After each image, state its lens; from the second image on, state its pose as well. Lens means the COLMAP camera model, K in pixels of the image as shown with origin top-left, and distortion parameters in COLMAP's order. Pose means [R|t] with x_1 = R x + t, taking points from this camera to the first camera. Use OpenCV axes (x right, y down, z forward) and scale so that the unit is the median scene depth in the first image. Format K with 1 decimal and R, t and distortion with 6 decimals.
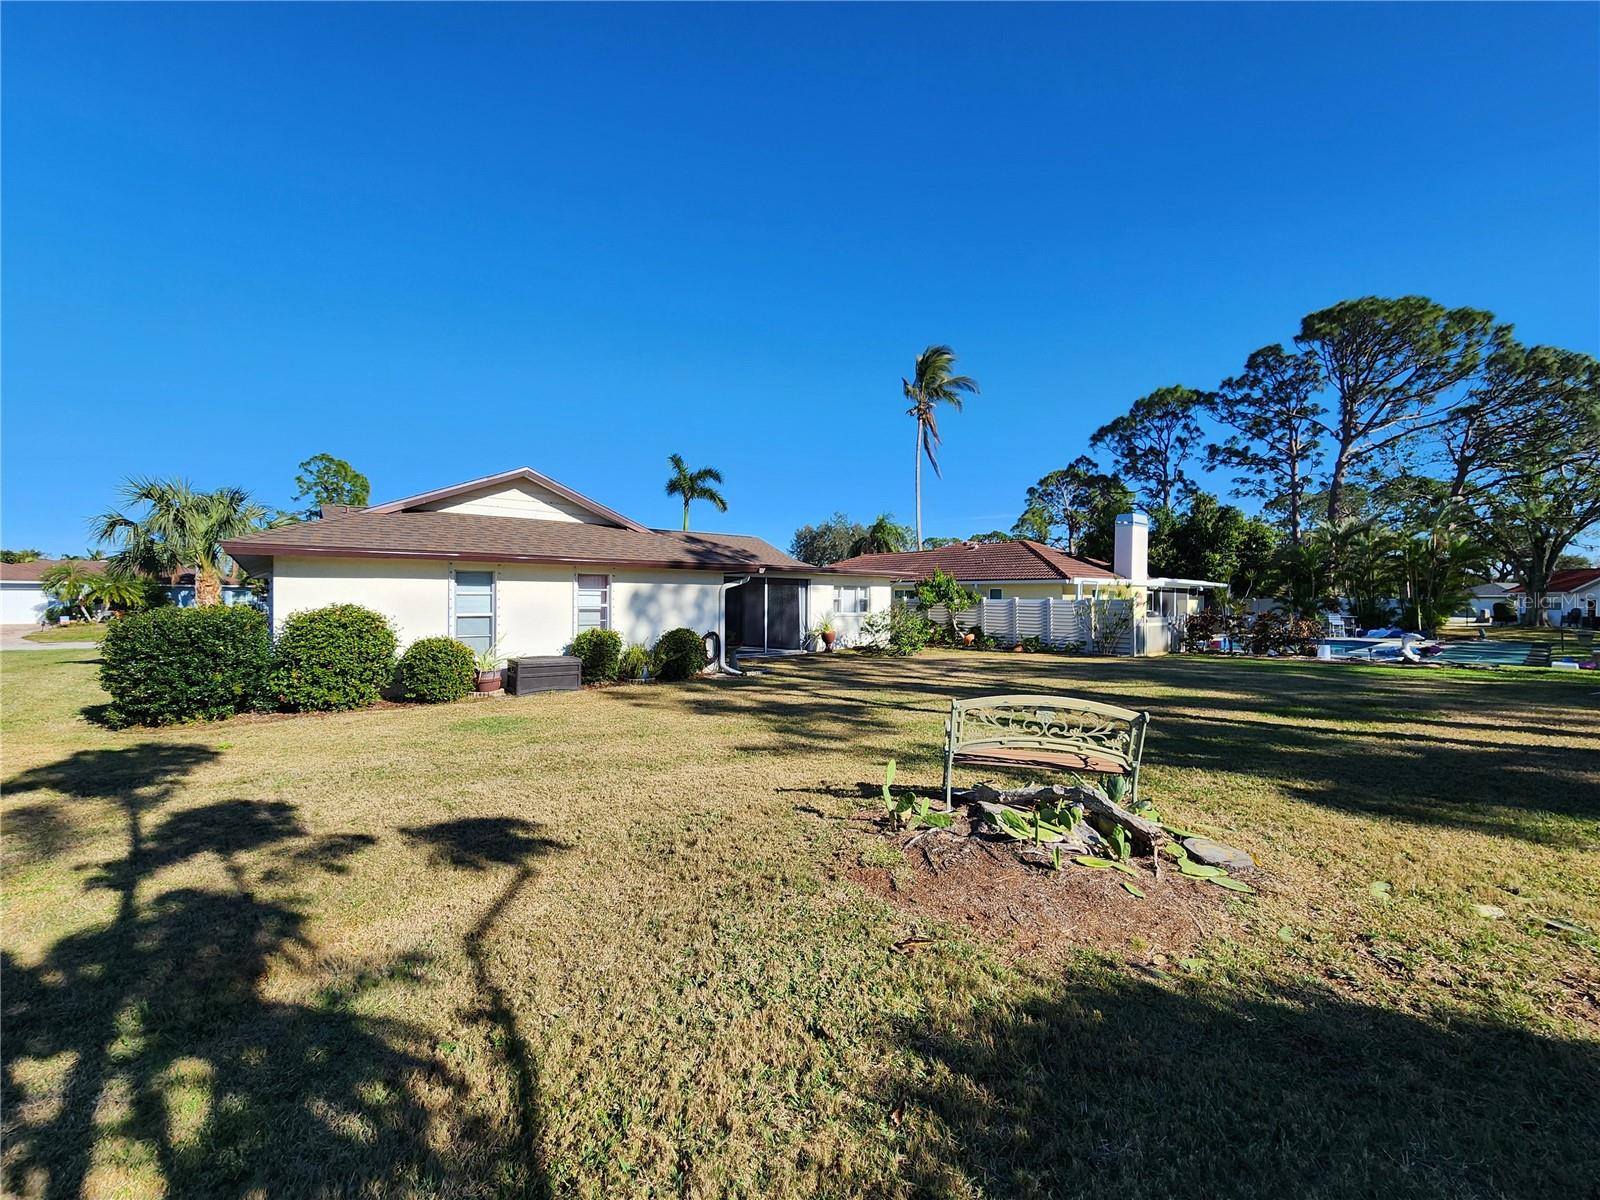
lens RADIAL K [[655.5, 0, 810.0], [0, 655.5, 598.5], [0, 0, 1]] dist [-0.000753, -0.000280]
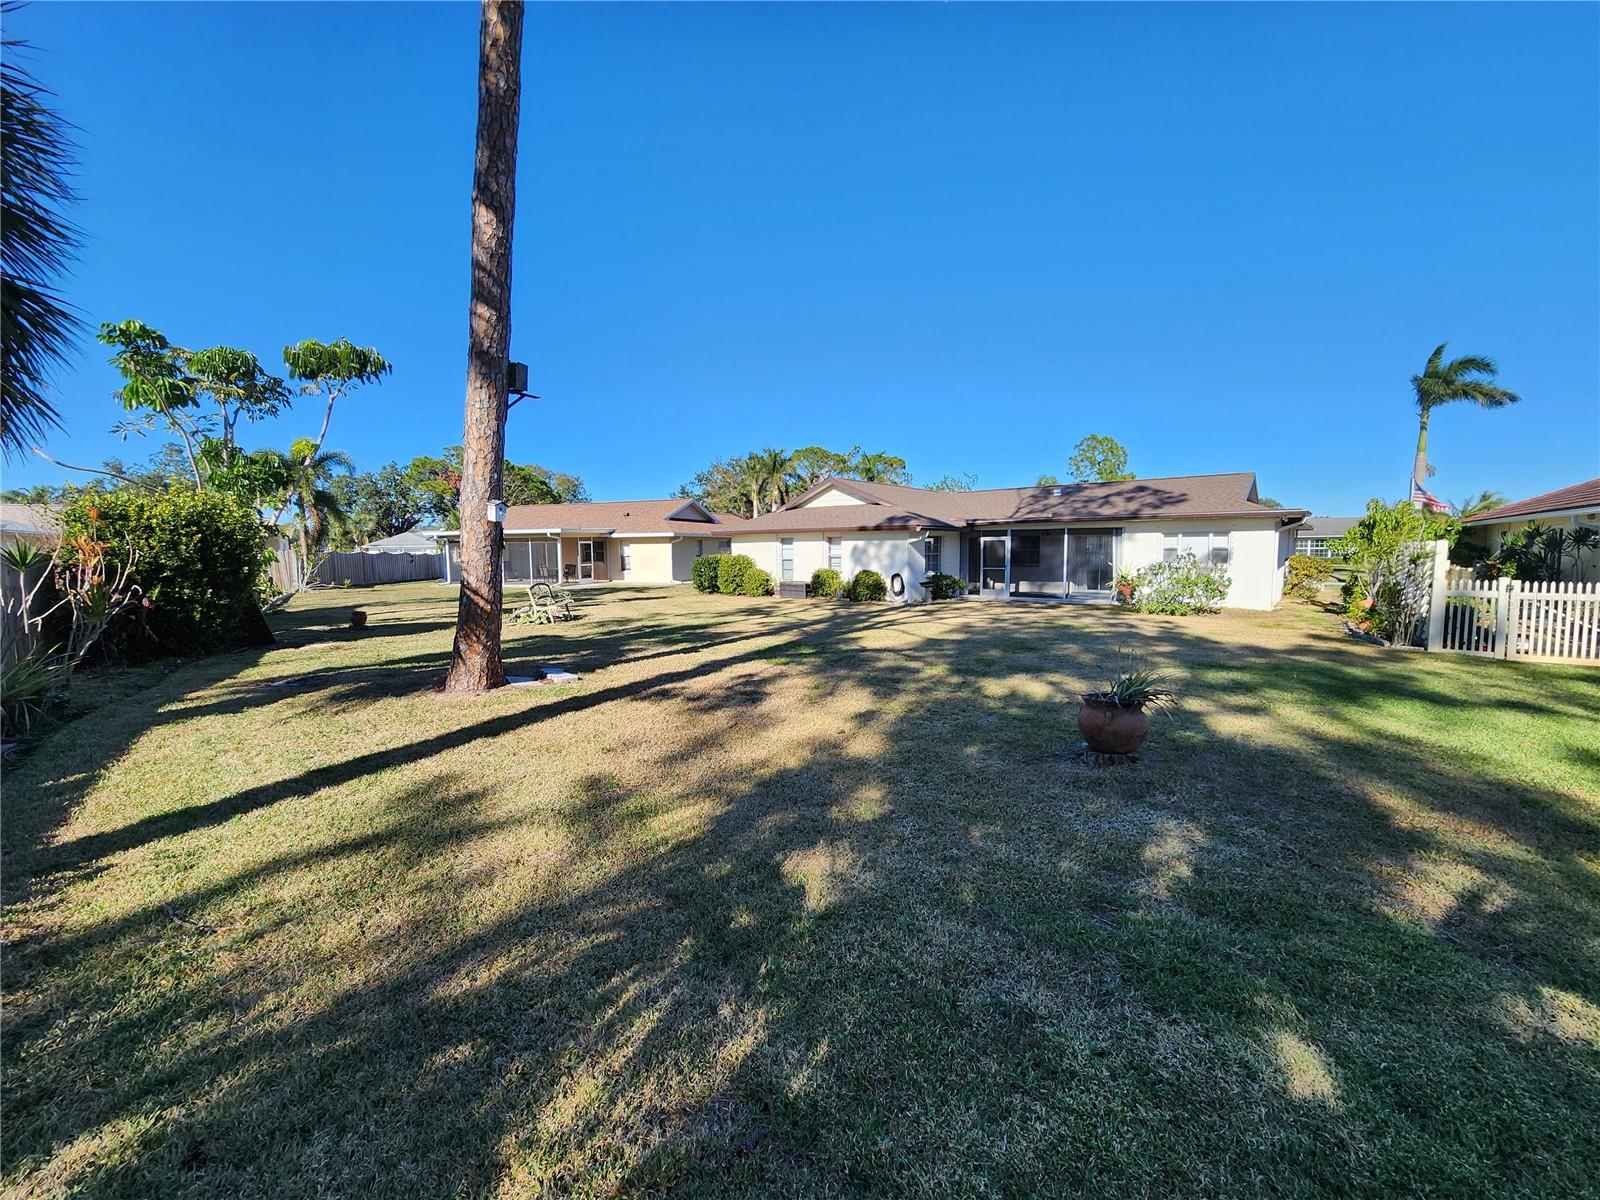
lens RADIAL K [[655.5, 0, 794.4], [0, 655.5, 594.8], [0, 0, 1]] dist [-0.000753, -0.000280]
pose [[0.192718, 0.065890, -0.979039, 1.256083], [0.010570, 0.997546, 0.069216, -0.004185], [0.981197, -0.023688, 0.191549, 0.524368]]
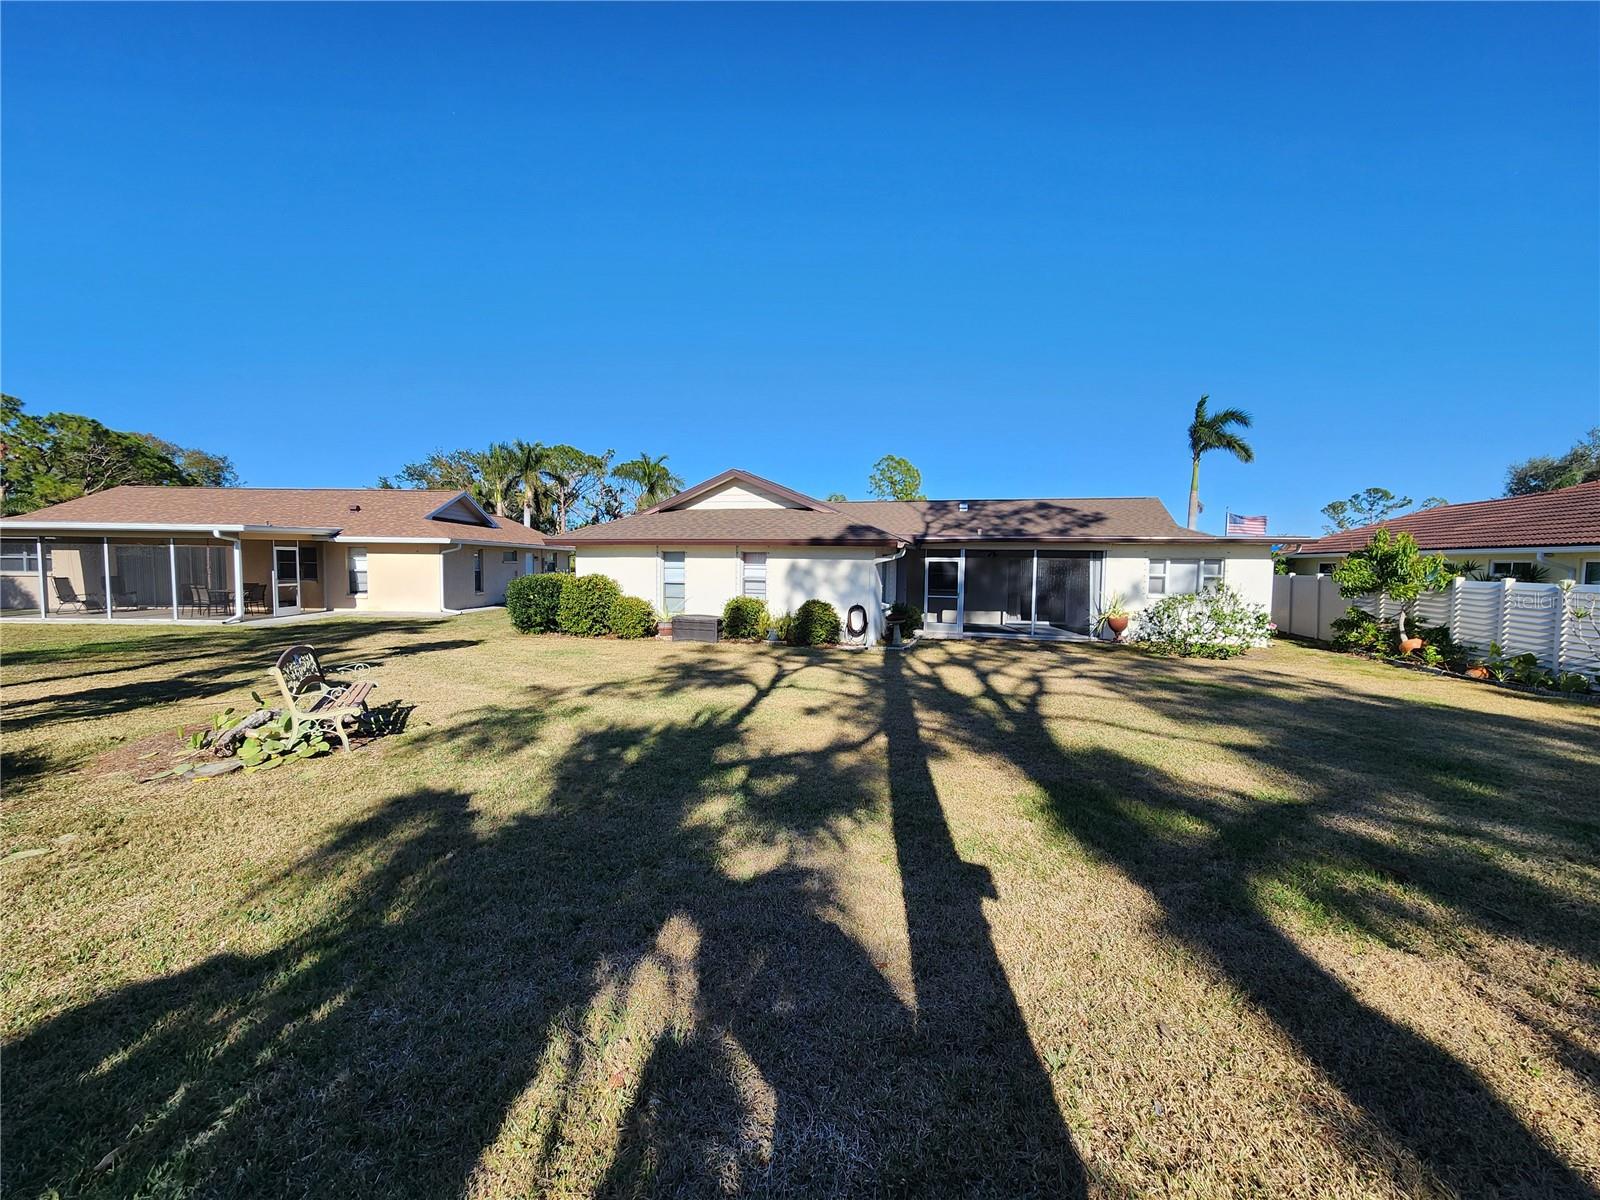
lens RADIAL K [[655.5, 0, 799.5], [0, 655.5, 602.6], [0, 0, 1]] dist [-0.000753, -0.000280]
pose [[0.575234, 0.053781, -0.816219, 0.664448], [-0.009414, 0.998205, 0.059138, -0.014290], [0.817934, -0.026335, 0.574708, 0.339676]]
